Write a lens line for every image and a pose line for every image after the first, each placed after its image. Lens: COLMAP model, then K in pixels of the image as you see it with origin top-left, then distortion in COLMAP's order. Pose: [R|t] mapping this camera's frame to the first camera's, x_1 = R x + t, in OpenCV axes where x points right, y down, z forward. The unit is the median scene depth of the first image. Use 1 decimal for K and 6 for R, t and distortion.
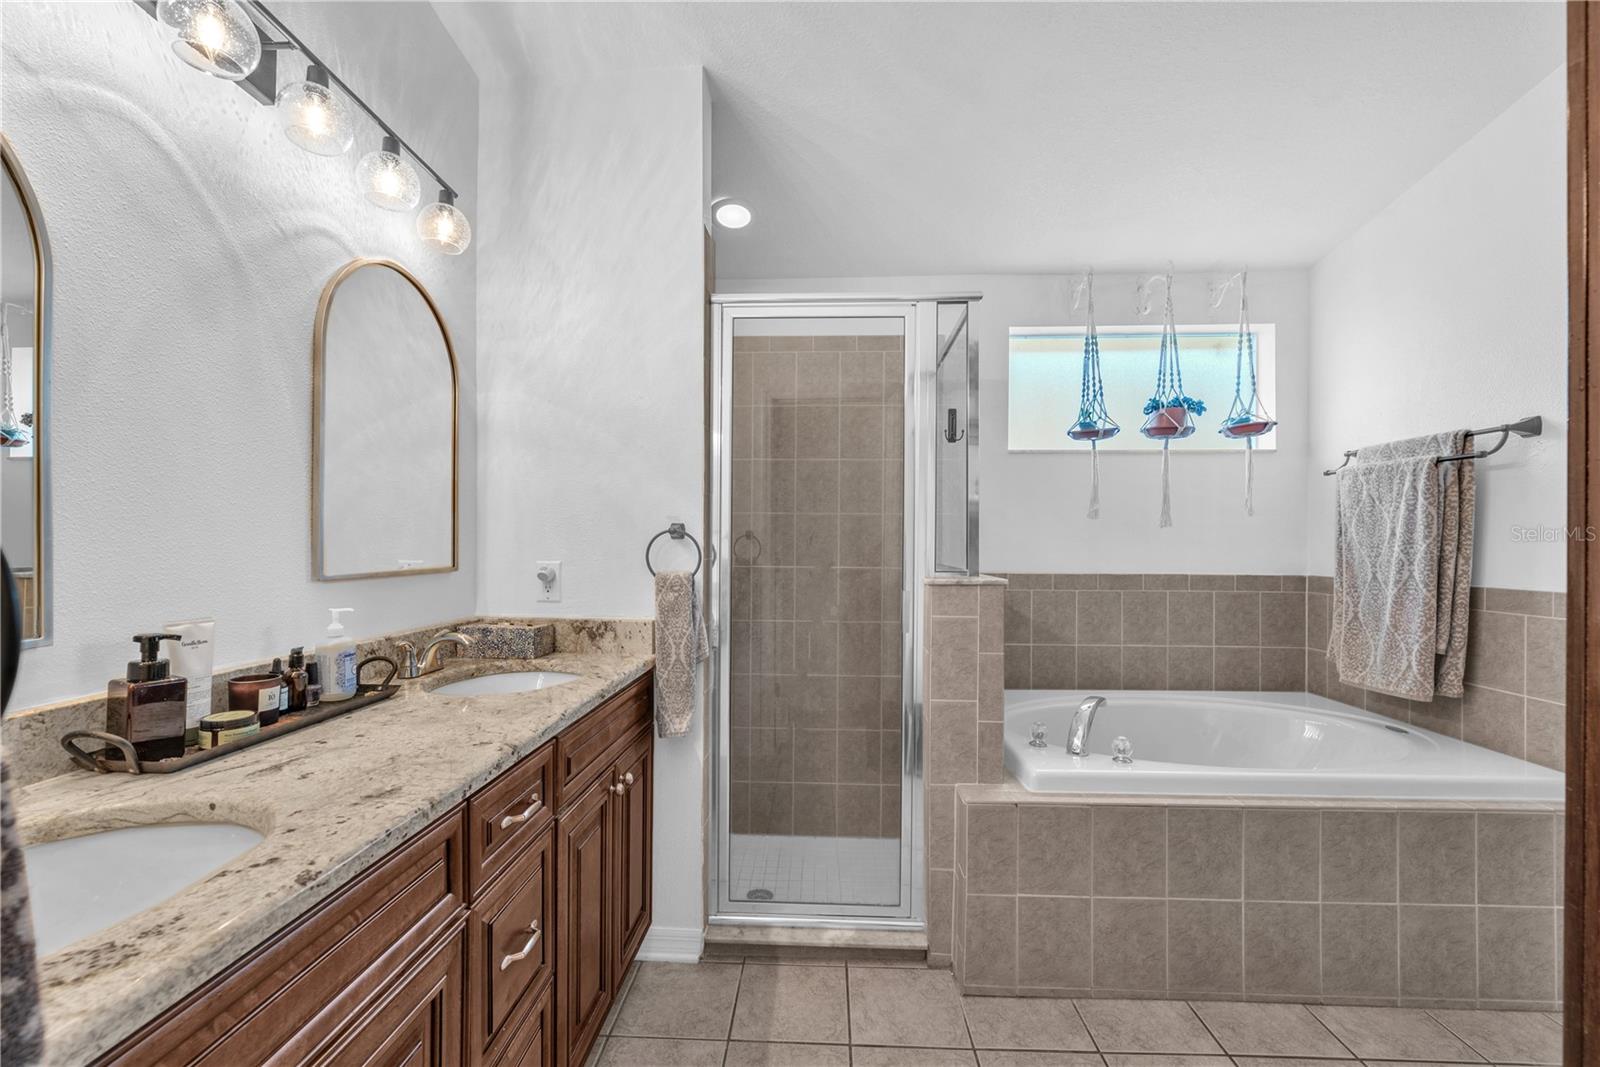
lens RADIAL K [[660.5, 0, 794.8], [0, 660.5, 544.4], [0, 0, 1]] dist [-0.000141, 0.000214]
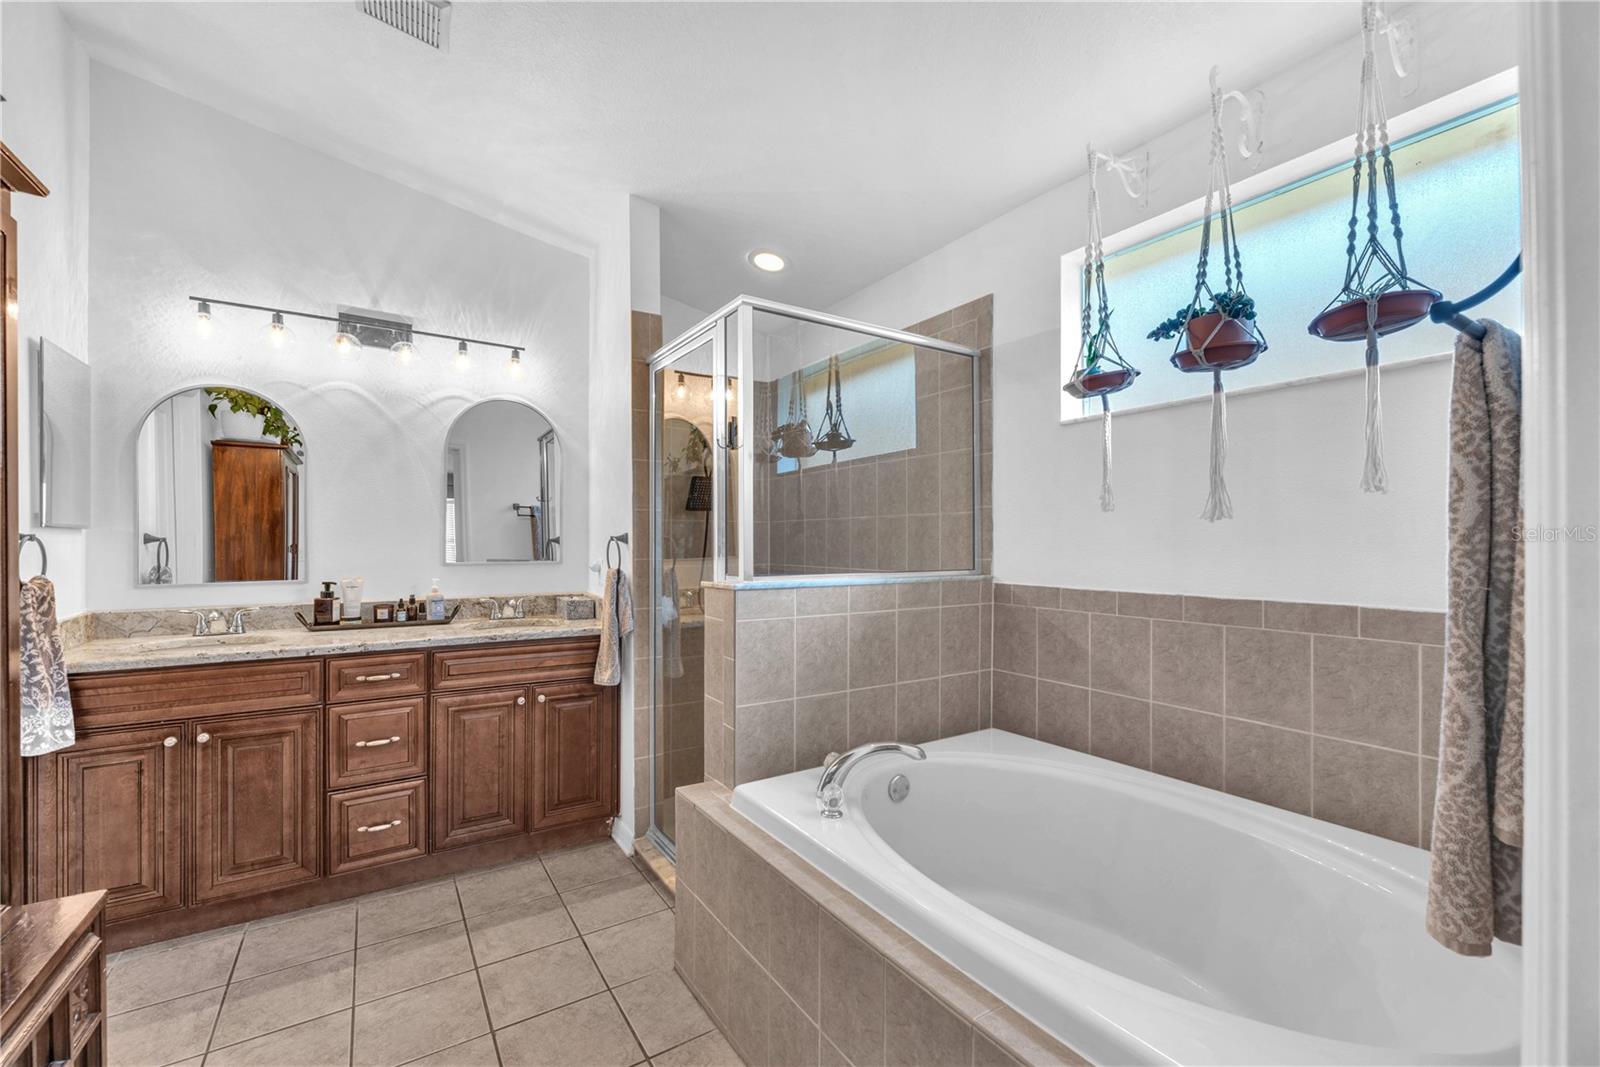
lens RADIAL K [[660.5, 0, 791.6], [0, 660.5, 537.1], [0, 0, 1]] dist [-0.000141, 0.000214]
pose [[0.577569, -0.010098, -0.816280, 0.821819], [0.000502, 0.999928, -0.012015, -0.004277], [0.816342, 0.006530, 0.577532, 0.350643]]
